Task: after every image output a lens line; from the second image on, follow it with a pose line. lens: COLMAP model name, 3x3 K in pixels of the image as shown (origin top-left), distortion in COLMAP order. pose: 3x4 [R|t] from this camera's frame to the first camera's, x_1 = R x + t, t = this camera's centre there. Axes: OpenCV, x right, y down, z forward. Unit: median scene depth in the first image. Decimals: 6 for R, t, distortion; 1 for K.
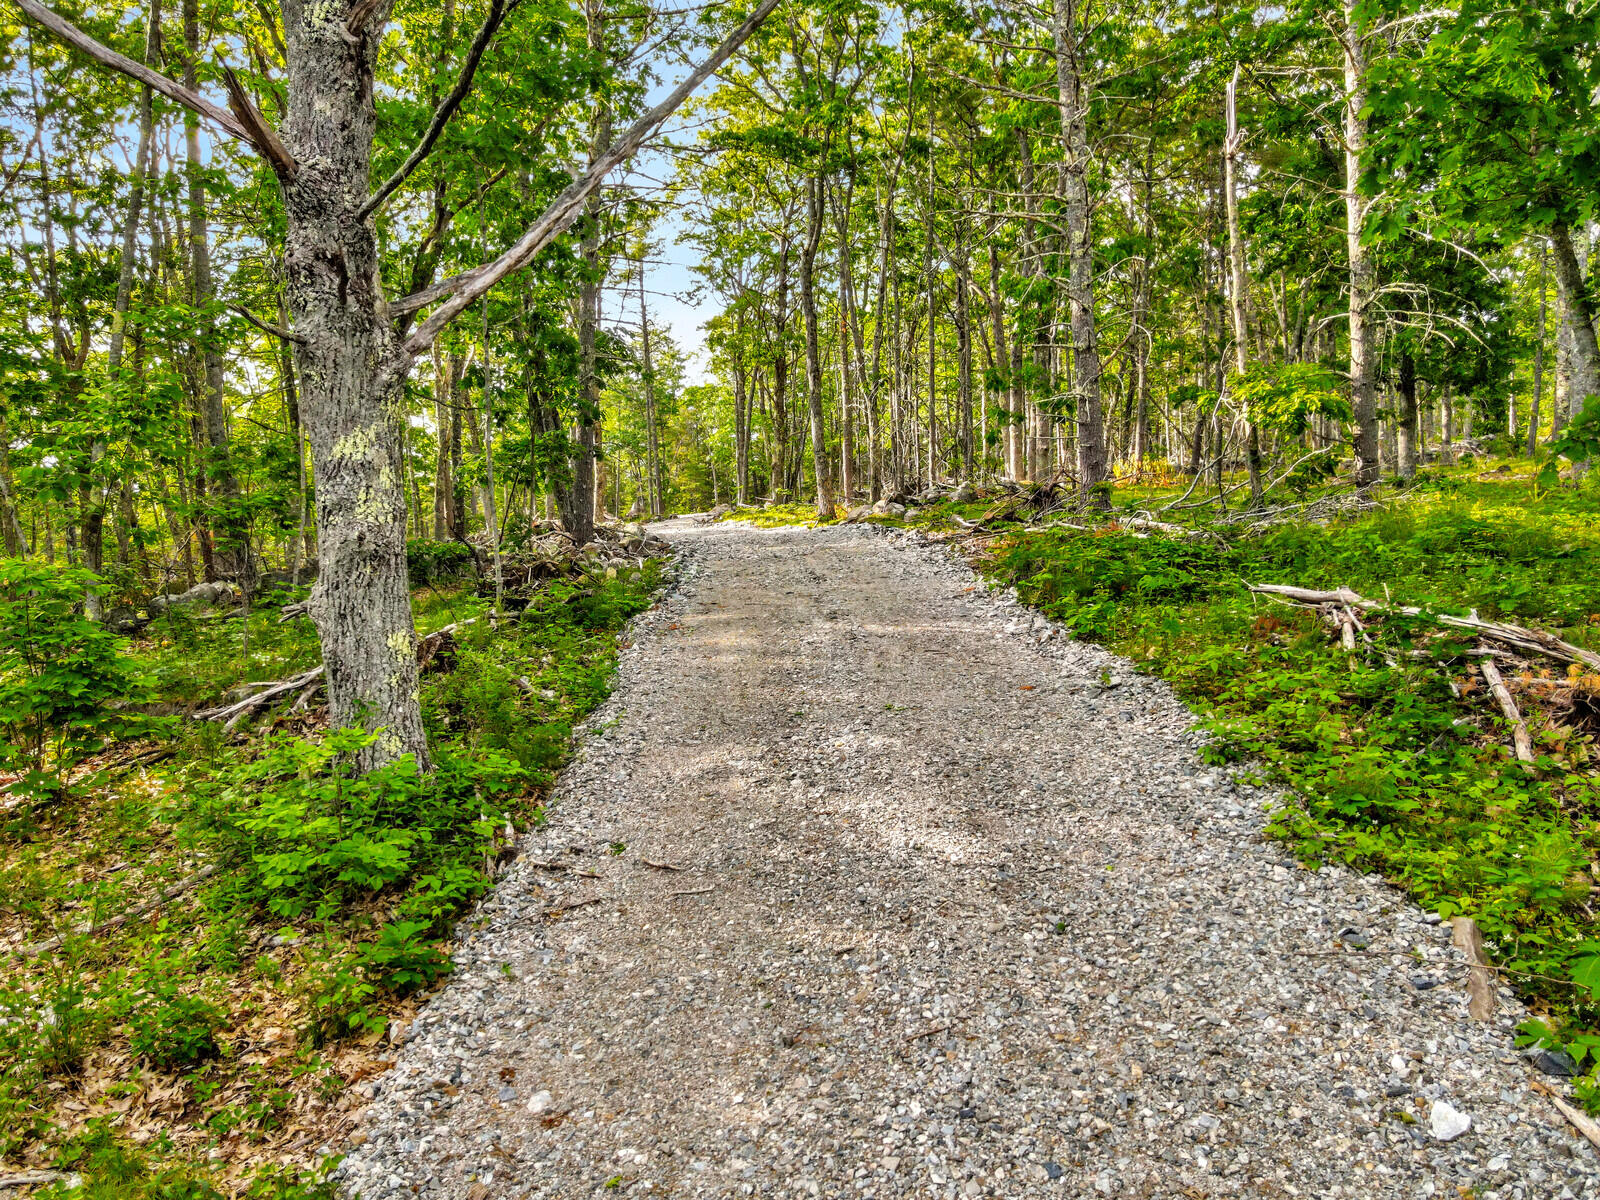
lens RADIAL K [[1200.5, 0, 806.3], [0, 1200.5, 615.3], [0, 0, 1]] dist [0.034949, -0.002888]
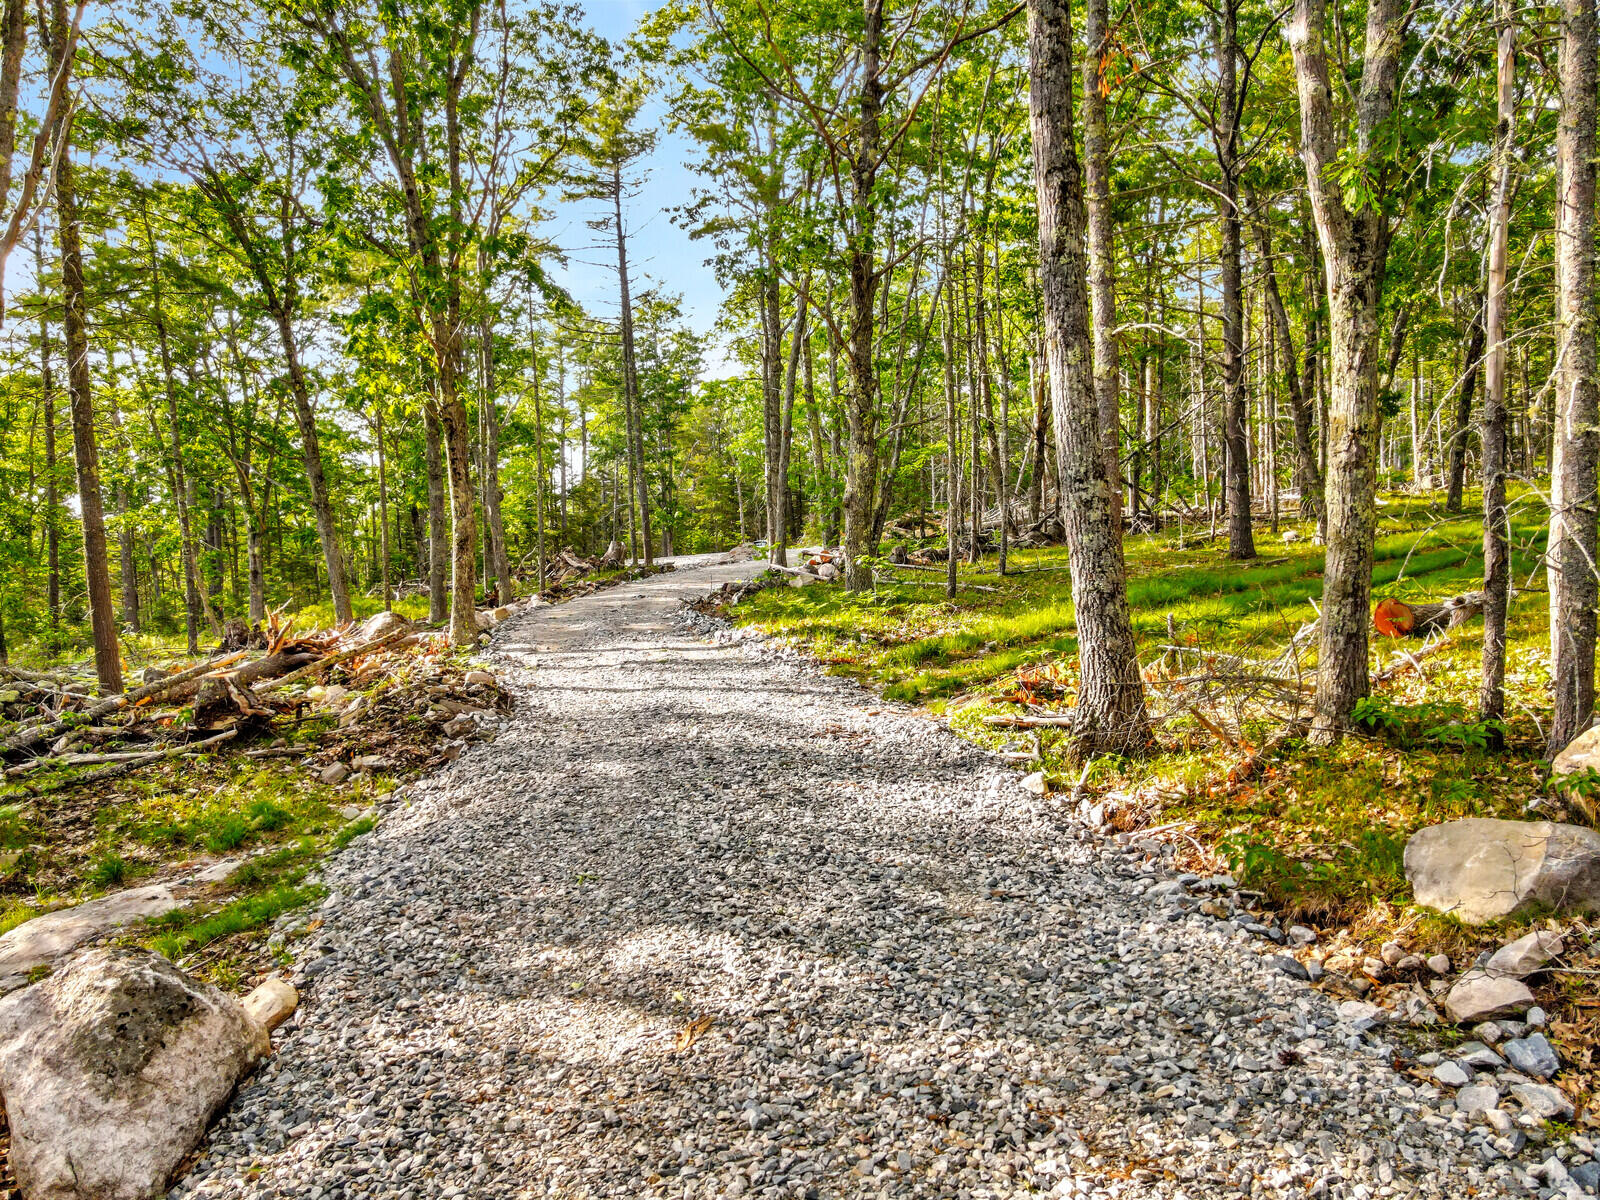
lens RADIAL K [[1200.5, 0, 806.3], [0, 1200.5, 615.3], [0, 0, 1]] dist [0.034949, -0.002888]
pose [[0.999618, -0.004613, -0.027244, -0.020361], [0.004446, 0.999971, -0.006152, -0.052161], [0.027272, 0.006029, 0.999610, 0.365539]]
